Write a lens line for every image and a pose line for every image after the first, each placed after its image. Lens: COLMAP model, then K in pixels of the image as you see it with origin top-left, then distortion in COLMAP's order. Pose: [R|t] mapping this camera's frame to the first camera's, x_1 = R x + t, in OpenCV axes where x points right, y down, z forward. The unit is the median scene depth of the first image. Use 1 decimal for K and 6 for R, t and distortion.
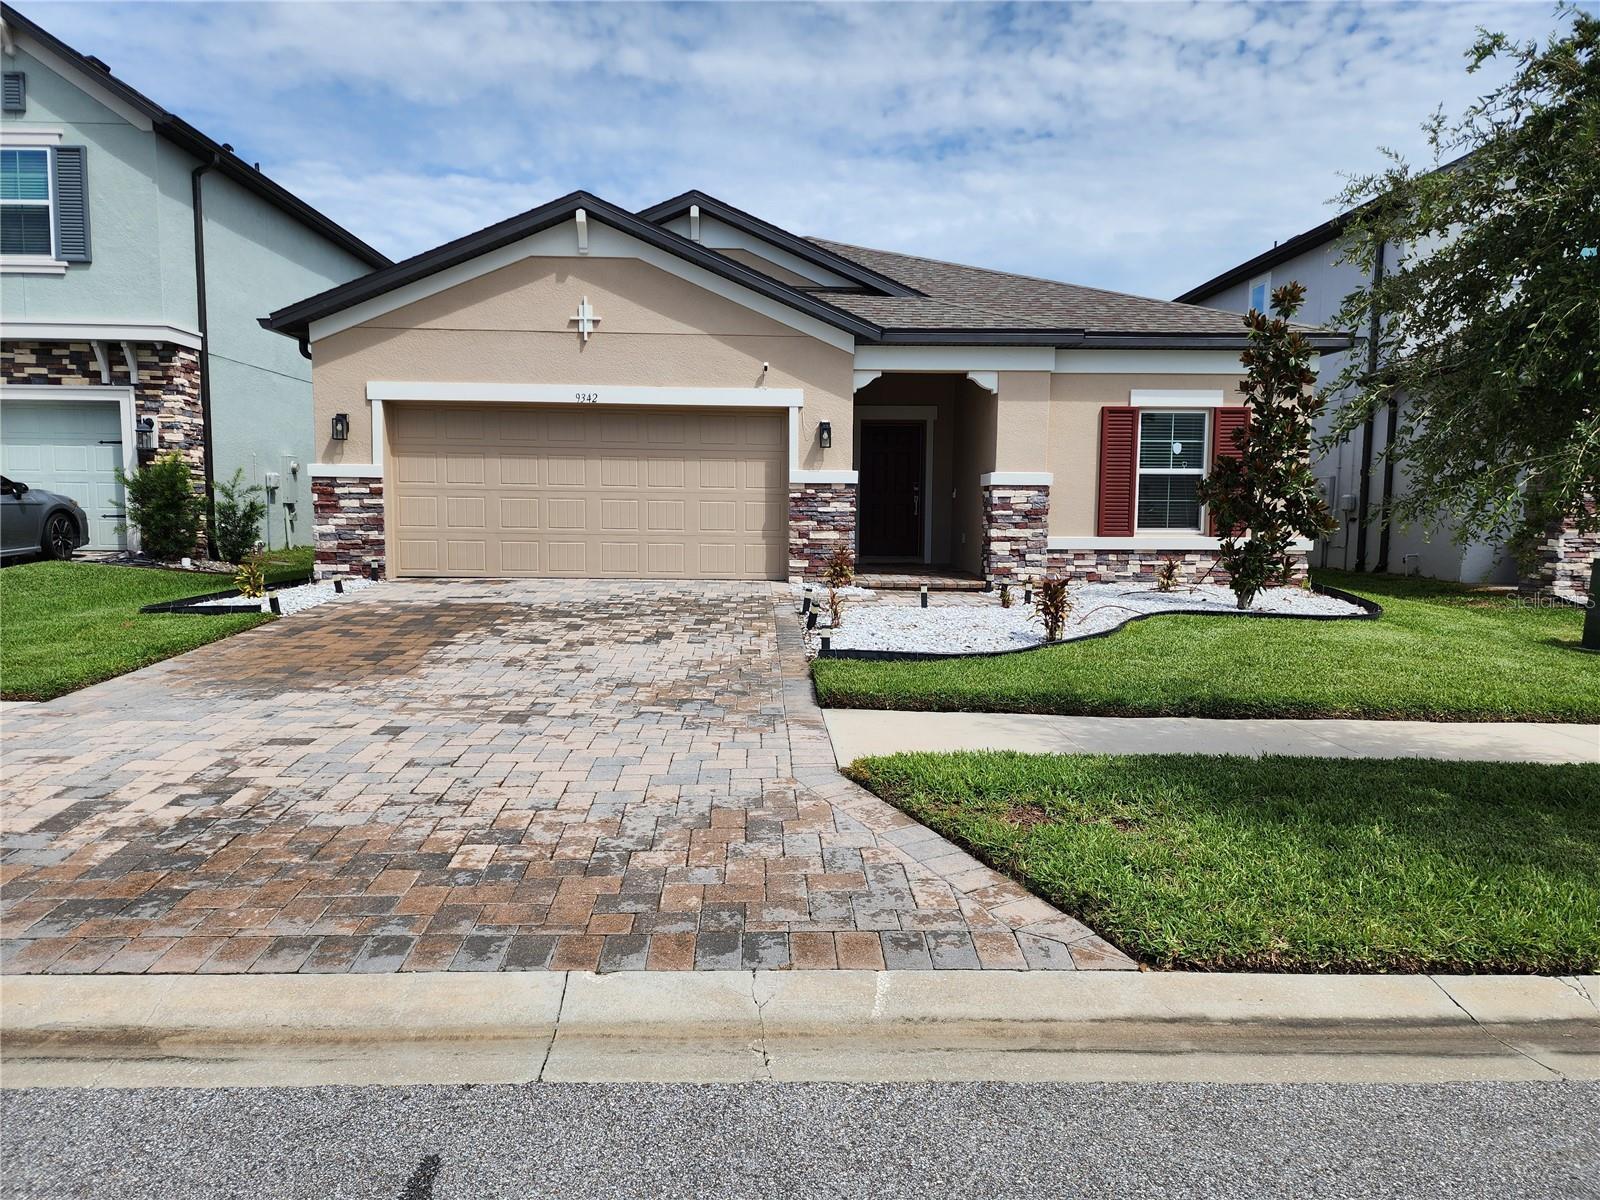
lens RADIAL K [[1067.7, 0, 796.0], [0, 1067.7, 599.2], [0, 0, 1]] dist [0.008002, 0.001432]
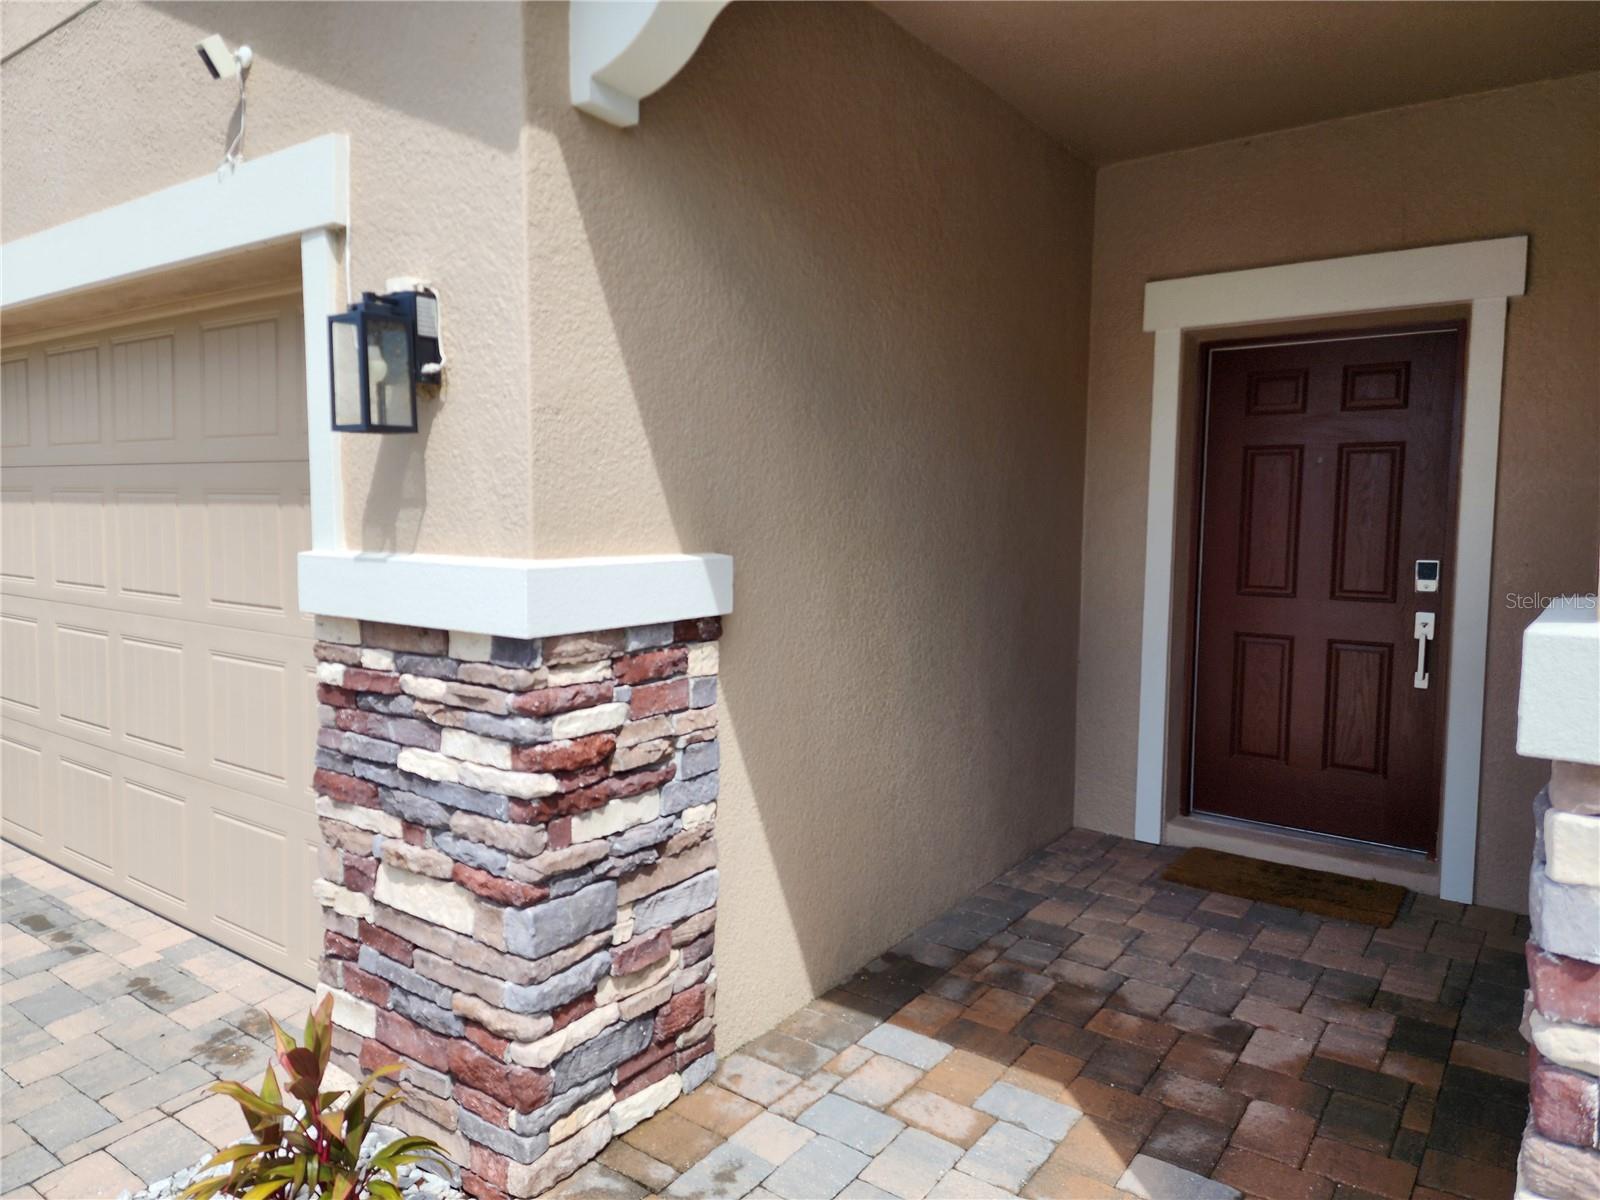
lens RADIAL K [[1067.7, 0, 799.8], [0, 1067.7, 599.9], [0, 0, 1]] dist [0.008002, 0.001432]
pose [[0.790681, 0.052591, -0.609965, 0.191332], [-0.058651, 0.998228, 0.010040, -0.118382], [0.609412, 0.027836, 0.792365, 0.891110]]
